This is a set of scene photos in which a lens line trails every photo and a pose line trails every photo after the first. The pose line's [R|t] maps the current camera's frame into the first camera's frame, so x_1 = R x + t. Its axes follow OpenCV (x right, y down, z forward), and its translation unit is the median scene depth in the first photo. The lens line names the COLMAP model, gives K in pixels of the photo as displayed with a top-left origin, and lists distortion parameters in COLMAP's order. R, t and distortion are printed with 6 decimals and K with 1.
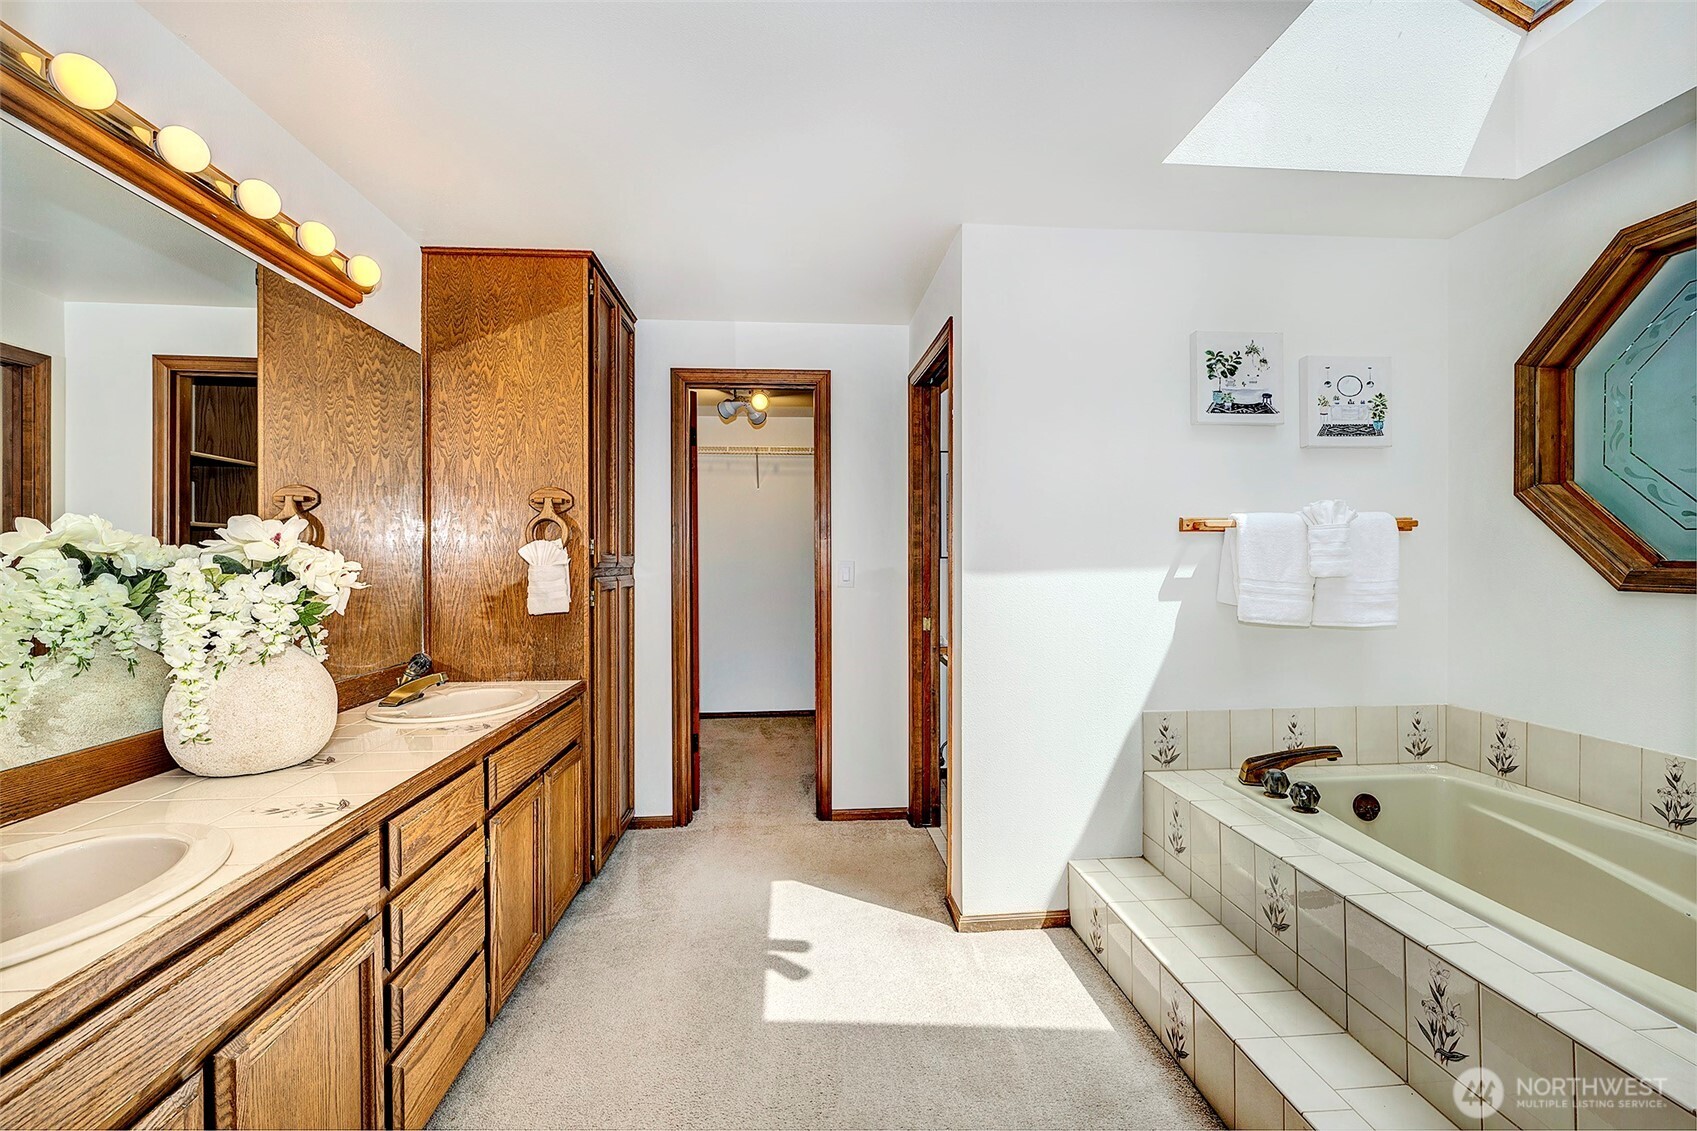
lens RADIAL K [[710.2, 0, 848.1], [0, 710.2, 562.0], [0, 0, 1]] dist [-0.004053, -0.000168]
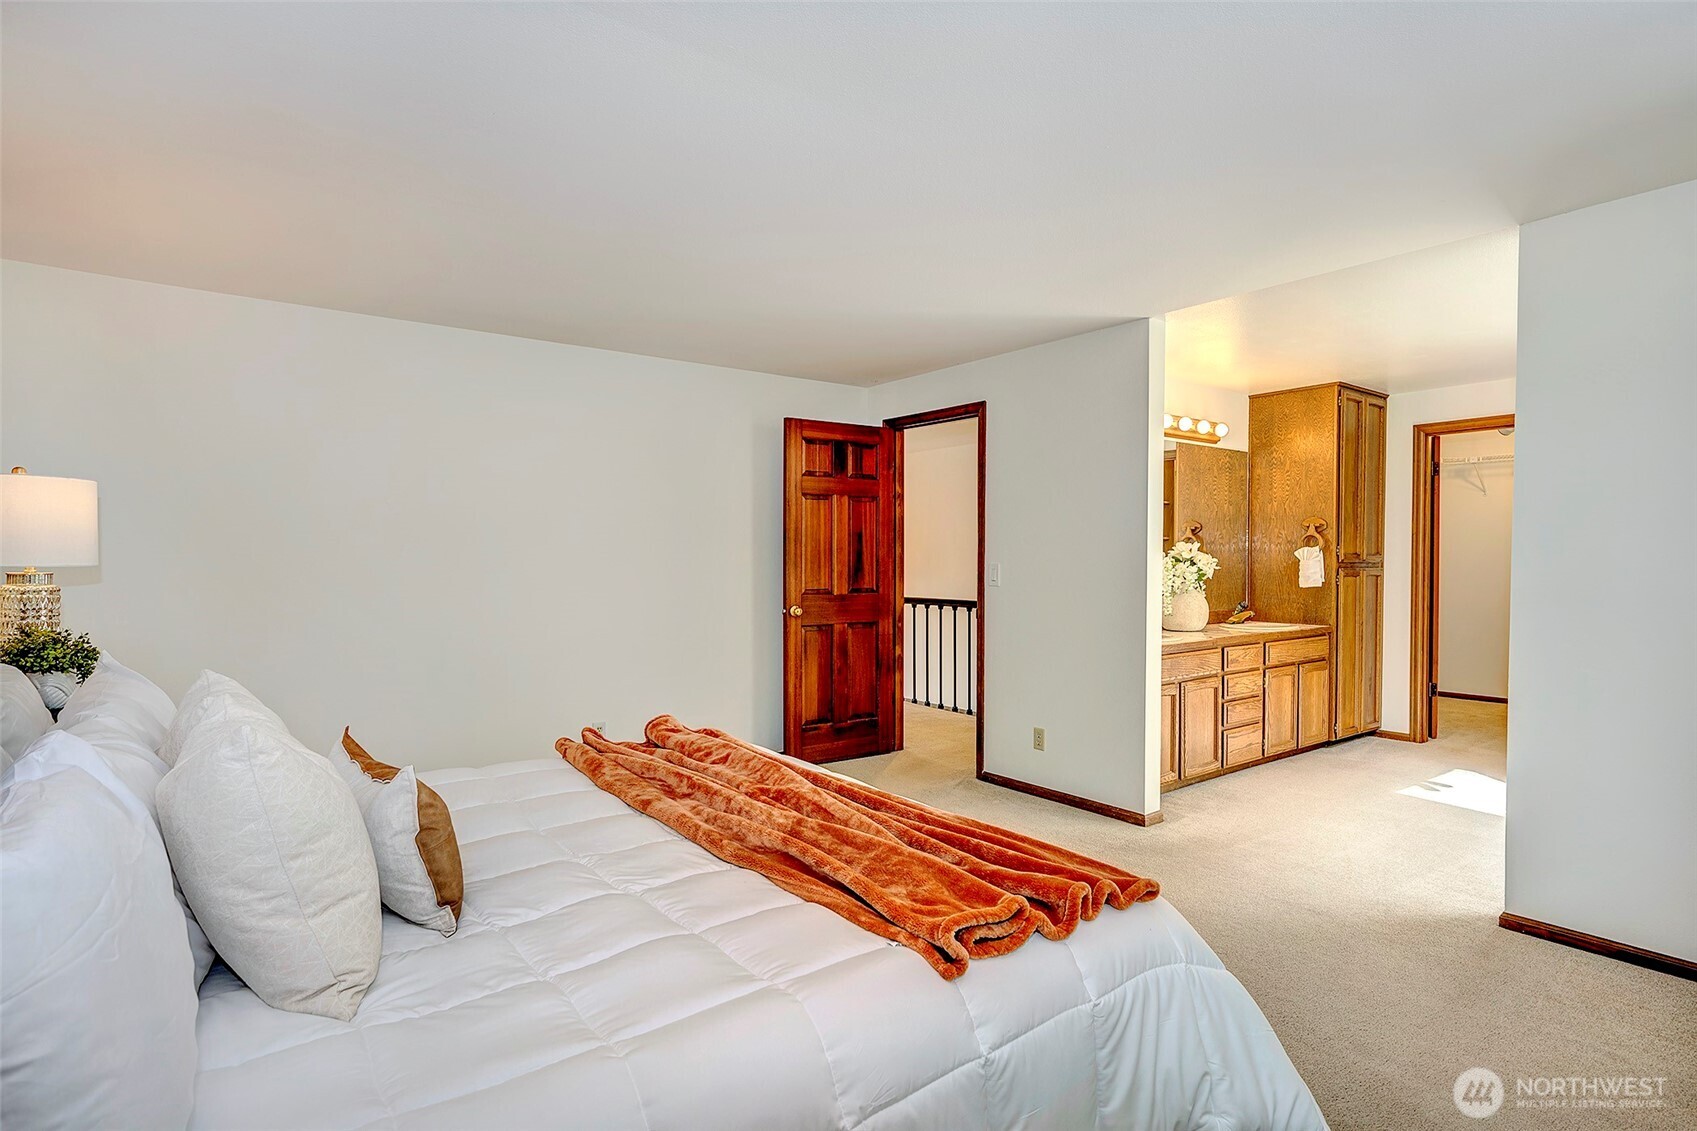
lens RADIAL K [[861.7, 0, 848.7], [0, 861.7, 566.5], [0, 0, 1]] dist [-0.002878, -0.000433]
pose [[0.526725, 0.015832, -0.849888, 0.828152], [-0.006428, 0.999872, 0.014643, -0.005690], [0.850011, -0.002249, 0.526760, -1.169288]]
